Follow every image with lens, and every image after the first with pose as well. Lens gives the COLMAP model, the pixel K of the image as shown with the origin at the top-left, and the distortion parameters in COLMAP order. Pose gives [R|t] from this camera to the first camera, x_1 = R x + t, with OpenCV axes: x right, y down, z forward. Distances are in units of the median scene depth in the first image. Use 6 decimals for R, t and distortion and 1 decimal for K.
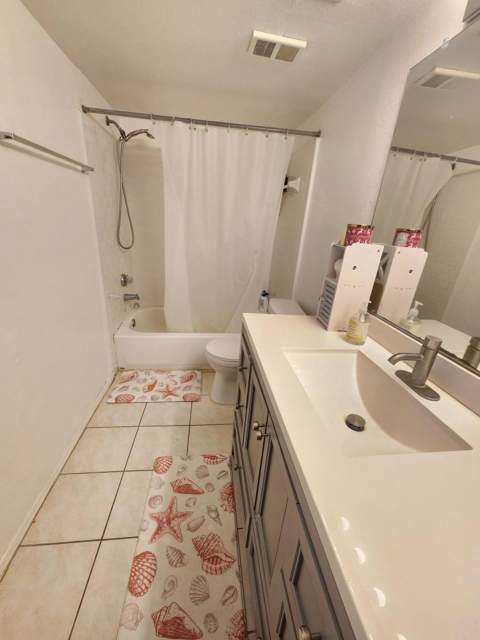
lens RADIAL K [[260.0, 0, 241.7], [0, 260.0, 321.4], [0, 0, 1]] dist [-0.011388, 0.000326]
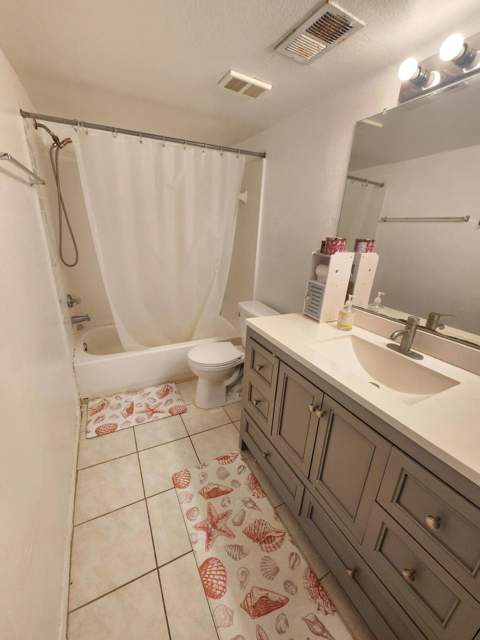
lens RADIAL K [[260.0, 0, 239.8], [0, 260.0, 319.5], [0, 0, 1]] dist [-0.011388, 0.000326]
pose [[0.939499, -0.141615, 0.311909, -0.341559], [0.144138, 0.989443, 0.015075, -0.045972], [-0.310751, 0.030795, 0.949992, -0.045624]]
